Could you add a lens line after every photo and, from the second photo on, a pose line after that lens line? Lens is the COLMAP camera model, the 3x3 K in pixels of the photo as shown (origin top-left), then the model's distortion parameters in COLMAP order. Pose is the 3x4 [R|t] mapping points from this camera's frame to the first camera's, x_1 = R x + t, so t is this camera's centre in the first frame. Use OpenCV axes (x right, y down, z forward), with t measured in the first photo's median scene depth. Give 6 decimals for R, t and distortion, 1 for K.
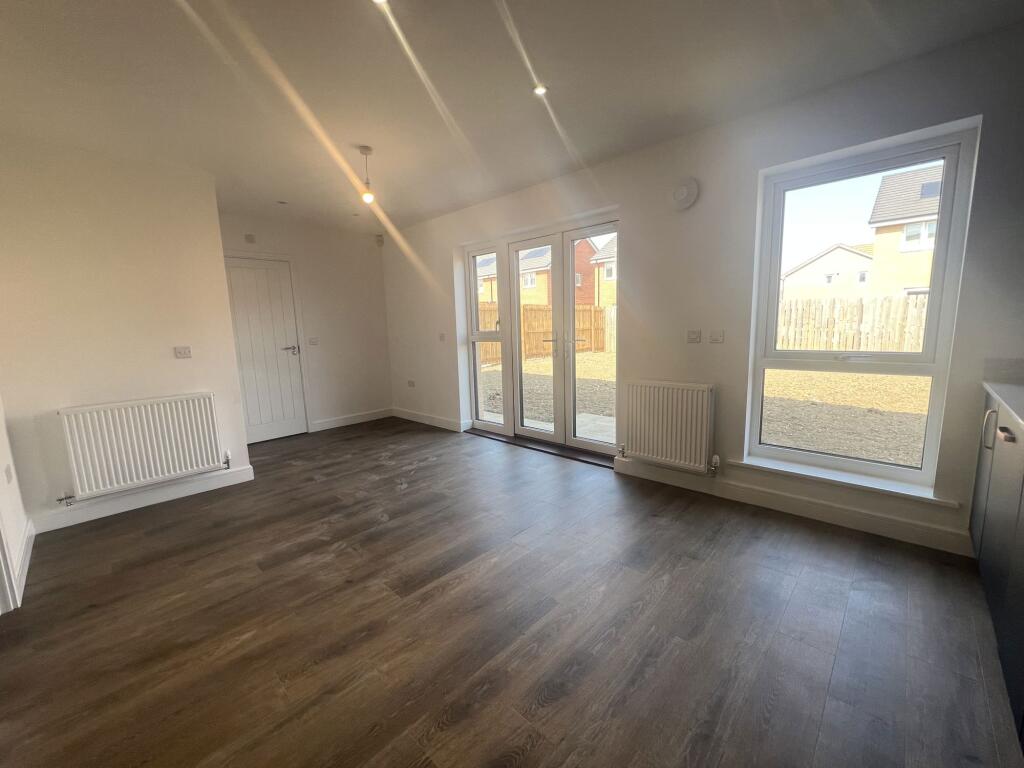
lens RADIAL K [[410.8, 0, 512.0], [0, 410.8, 384.0], [0, 0, 1]] dist [-0.001929, 0.000006]
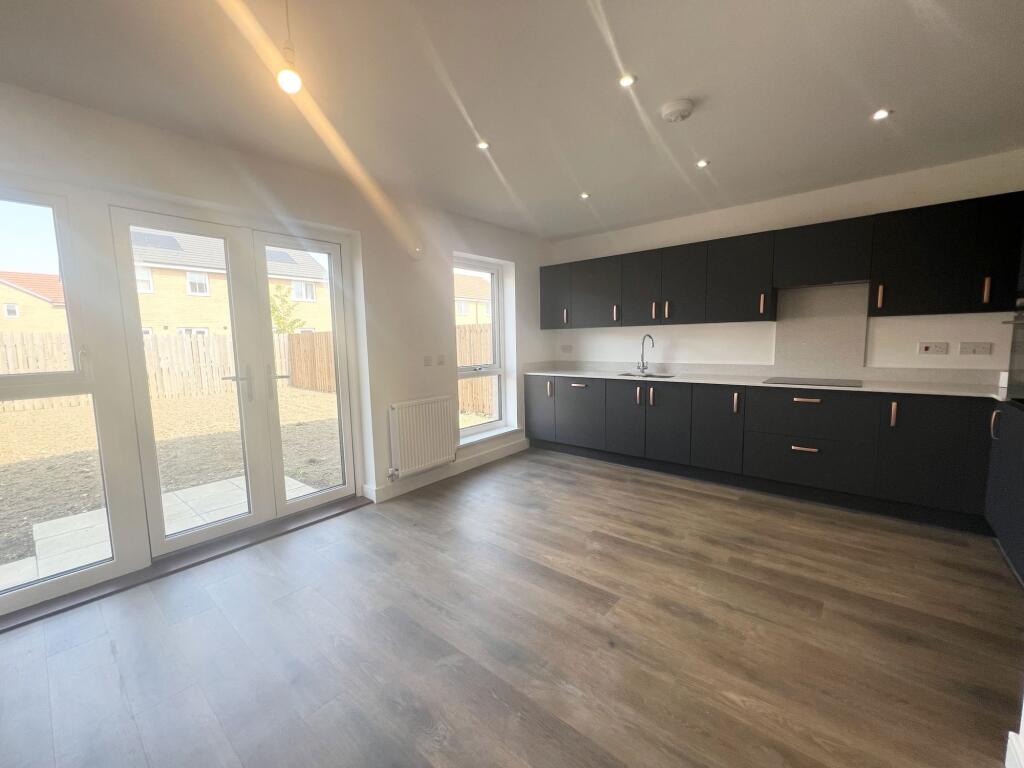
lens RADIAL K [[411.9, 0, 512.0], [0, 411.9, 384.0], [0, 0, 1]] dist [-0.000569, 0.000014]
pose [[-0.067273, -0.073771, 0.995004, -1.283301], [0.170530, 0.981738, 0.084317, -0.162154], [-0.983053, 0.175350, -0.053464, 1.248282]]
